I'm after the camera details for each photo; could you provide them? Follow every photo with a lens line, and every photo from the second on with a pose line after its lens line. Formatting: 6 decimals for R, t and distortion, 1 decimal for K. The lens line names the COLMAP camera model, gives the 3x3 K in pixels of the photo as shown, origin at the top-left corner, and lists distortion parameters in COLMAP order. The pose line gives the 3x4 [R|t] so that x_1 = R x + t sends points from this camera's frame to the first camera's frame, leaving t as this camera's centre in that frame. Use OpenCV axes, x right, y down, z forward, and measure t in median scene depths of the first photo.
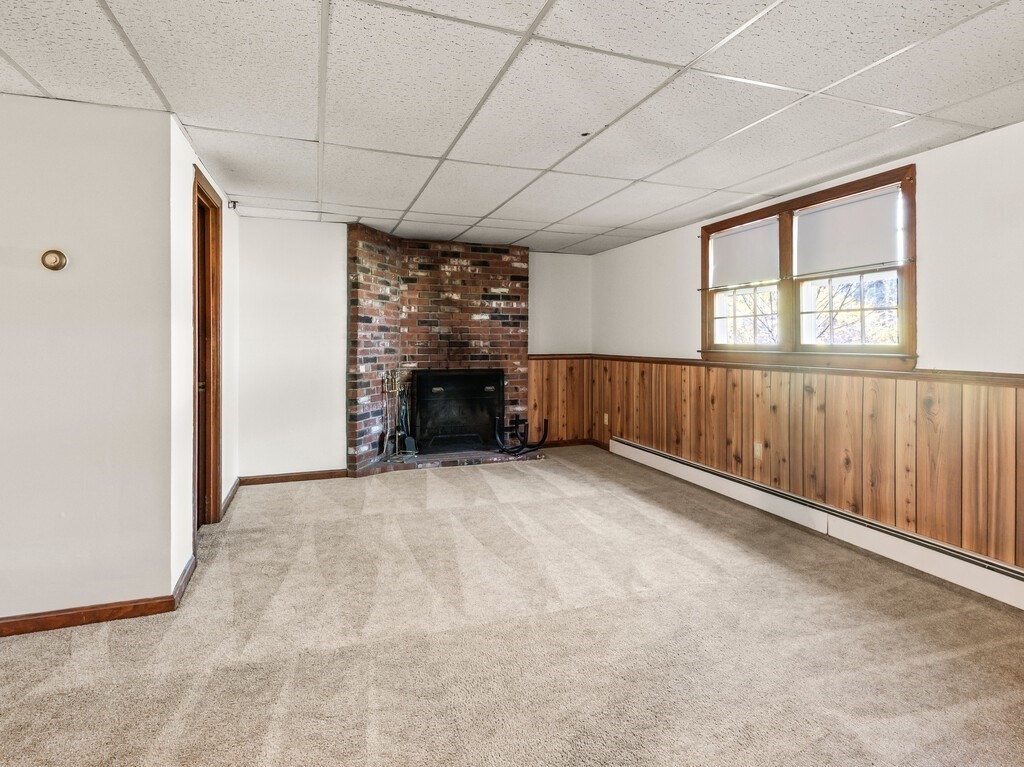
lens RADIAL K [[535.4, 0, 509.5], [0, 535.4, 351.7], [0, 0, 1]] dist [0.013424, -0.008992]
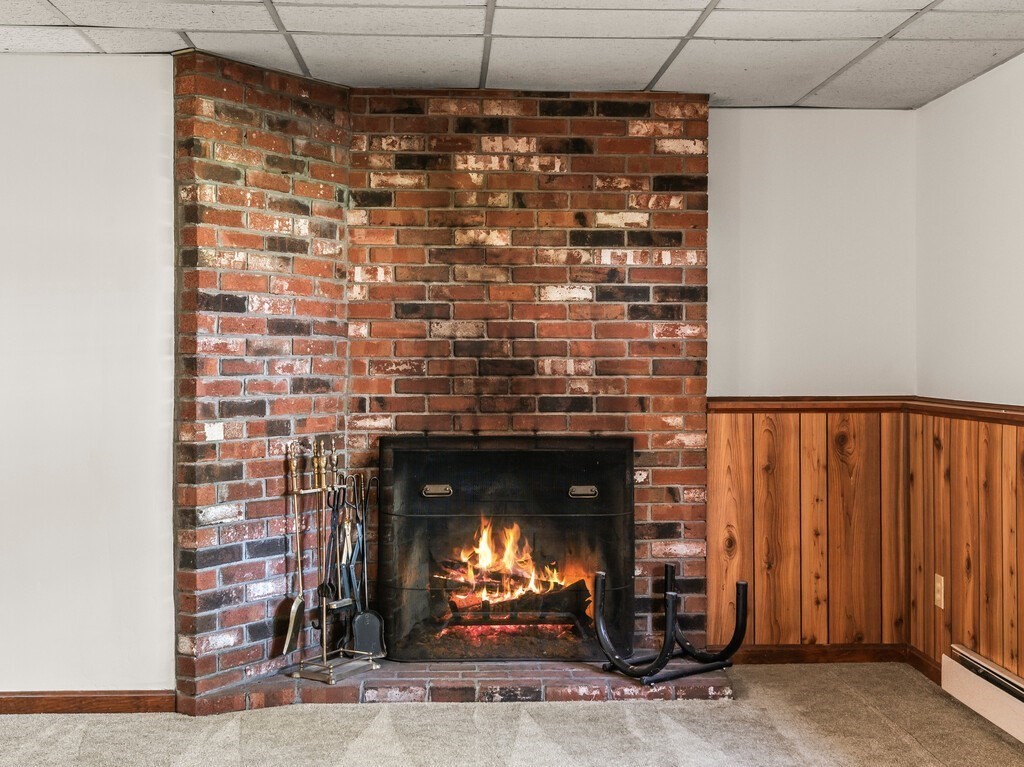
lens RADIAL K [[1268.1, 0, 511.7], [0, 1268.1, 379.0], [0, 0, 1]] dist [0.002501, 0.000000]
pose [[0.956747, 0.004495, -0.290885, 0.165541], [-0.005887, 0.999975, -0.003910, -0.003090], [0.290861, 0.005453, 0.956750, 0.168850]]
